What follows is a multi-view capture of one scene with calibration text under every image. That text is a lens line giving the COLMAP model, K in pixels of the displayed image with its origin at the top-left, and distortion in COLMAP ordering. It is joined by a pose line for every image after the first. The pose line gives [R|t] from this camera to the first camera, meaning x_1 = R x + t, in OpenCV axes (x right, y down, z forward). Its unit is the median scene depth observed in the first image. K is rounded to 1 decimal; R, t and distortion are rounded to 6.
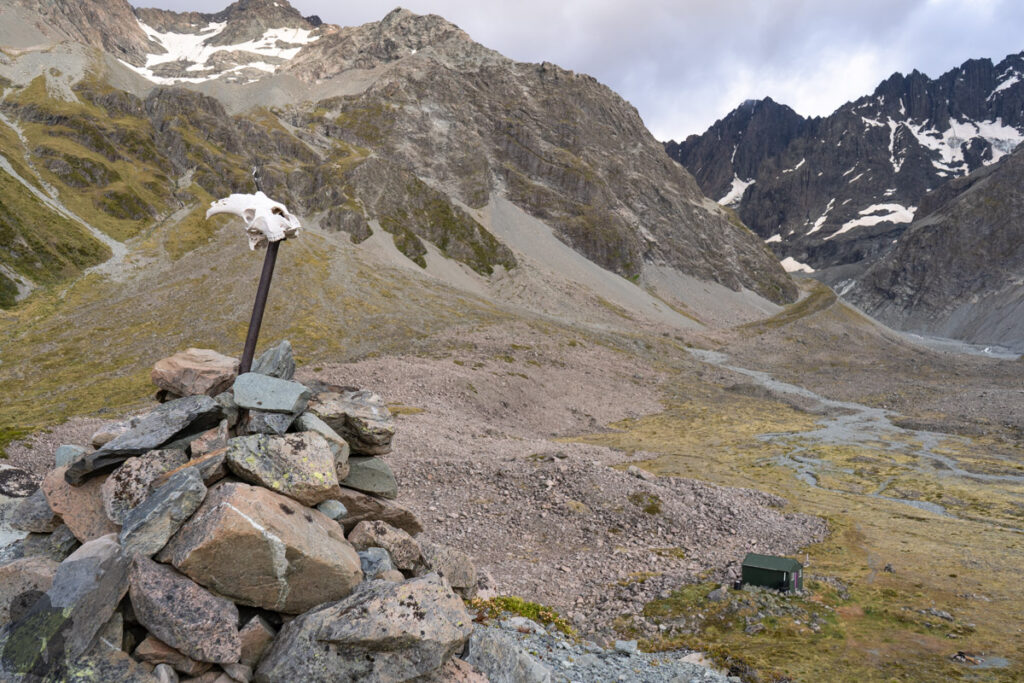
lens RADIAL K [[819.1, 0, 512.0], [0, 819.1, 341.5], [0, 0, 1]] dist [-0.013370, 0.005354]
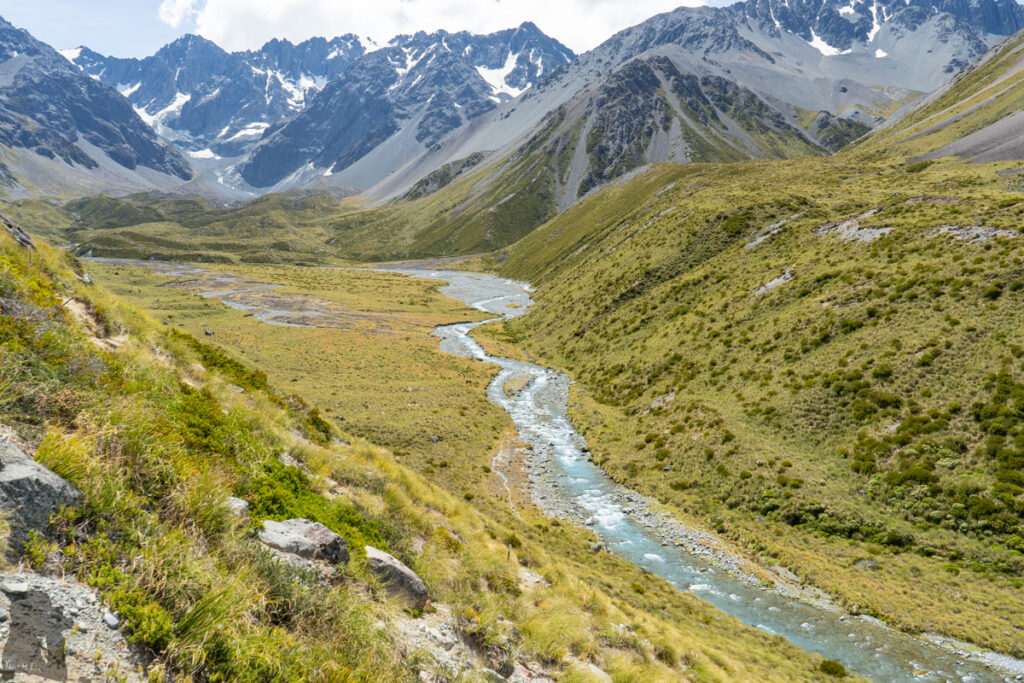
lens RADIAL K [[910.2, 0, 512.0], [0, 910.2, 341.5], [0, 0, 1]] dist [-0.005428, 0.001675]
pose [[0.829699, -0.059791, 0.555000, -0.358026], [-0.025230, 0.989214, 0.144287, 0.016332], [-0.557640, -0.133718, 0.819242, -1.574444]]
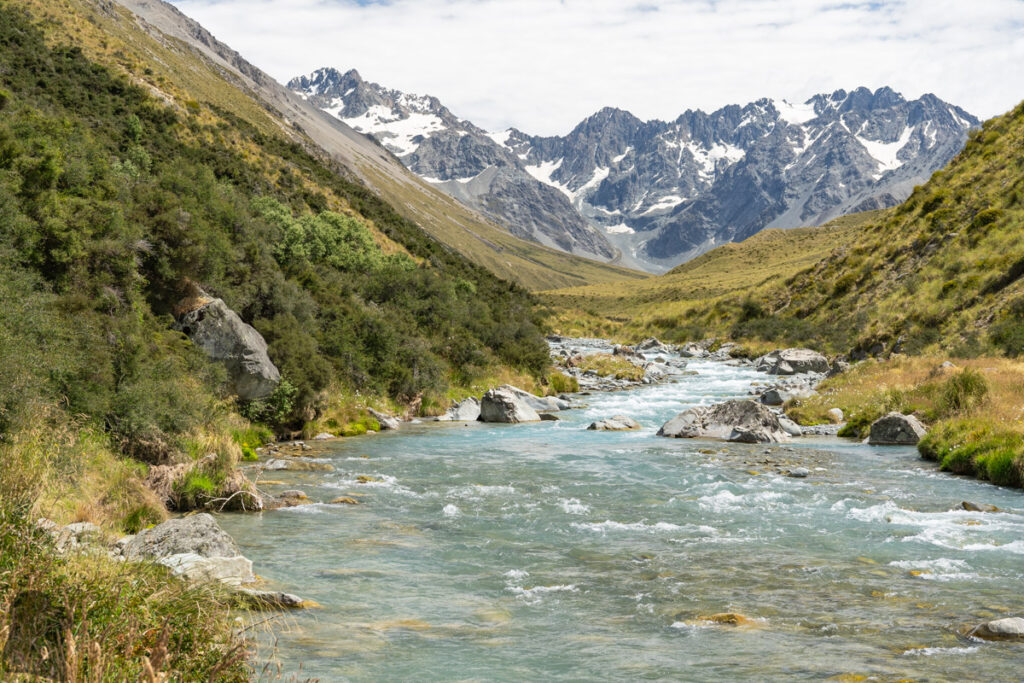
lens RADIAL K [[1689.2, 0, 512.0], [0, 1689.2, 341.5], [0, 0, 1]] dist [0.008590, 0.065706]
pose [[0.975600, -0.002935, 0.219535, -1.152700], [-0.008629, 0.998626, 0.051694, -0.041100], [-0.219385, -0.052327, 0.974234, -4.128286]]
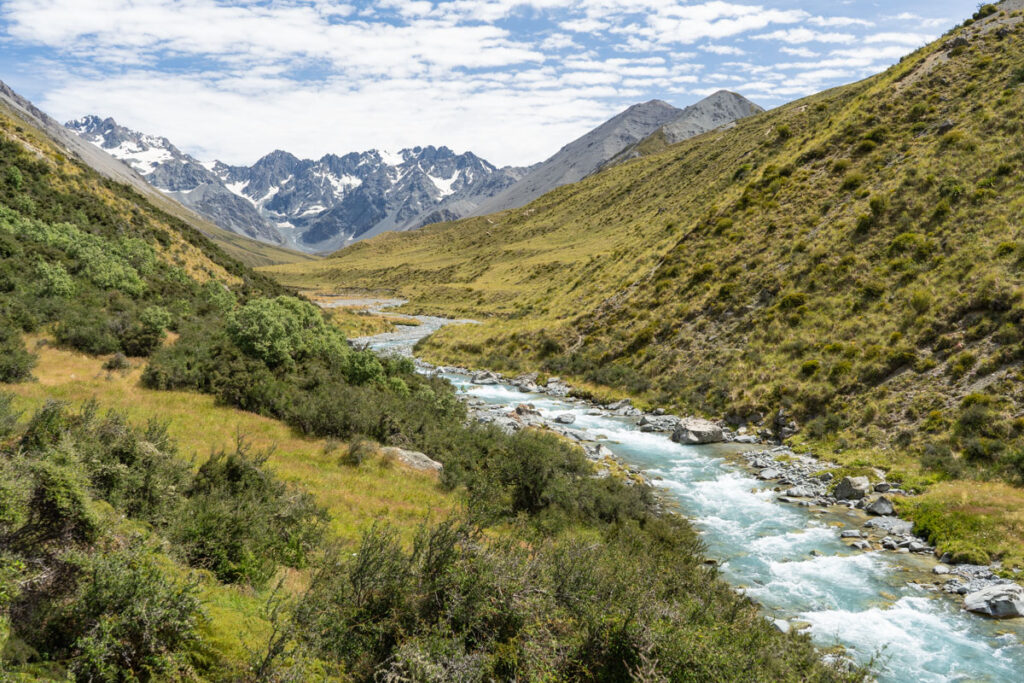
lens RADIAL K [[998.0, 0, 512.0], [0, 998.0, 341.5], [0, 0, 1]] dist [-0.003605, 0.004839]
pose [[0.872880, -0.017556, 0.487620, -1.156613], [-0.032276, 0.995086, 0.093605, -0.044444], [-0.486867, -0.097444, 0.868024, -4.107125]]
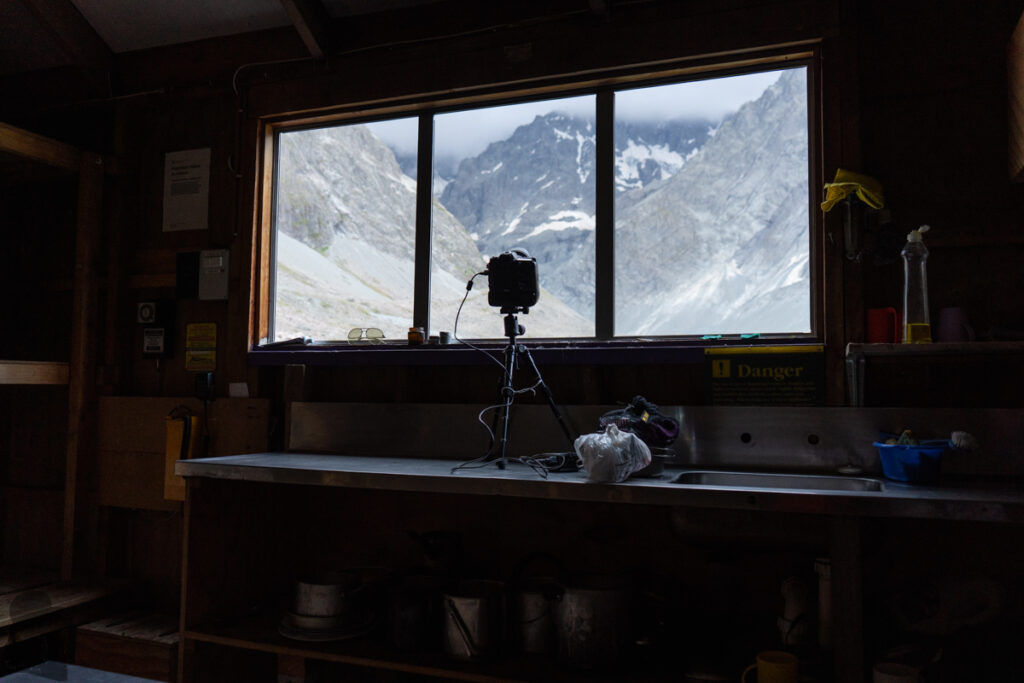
lens RADIAL K [[816.6, 0, 512.0], [0, 816.6, 341.5], [0, 0, 1]] dist [-0.022563, 0.010499]
pose [[0.934586, 0.026194, 0.354772, 0.017000], [-0.025339, 0.999654, -0.007057, 0.015083], [-0.354834, -0.002394, 0.934926, 0.052057]]
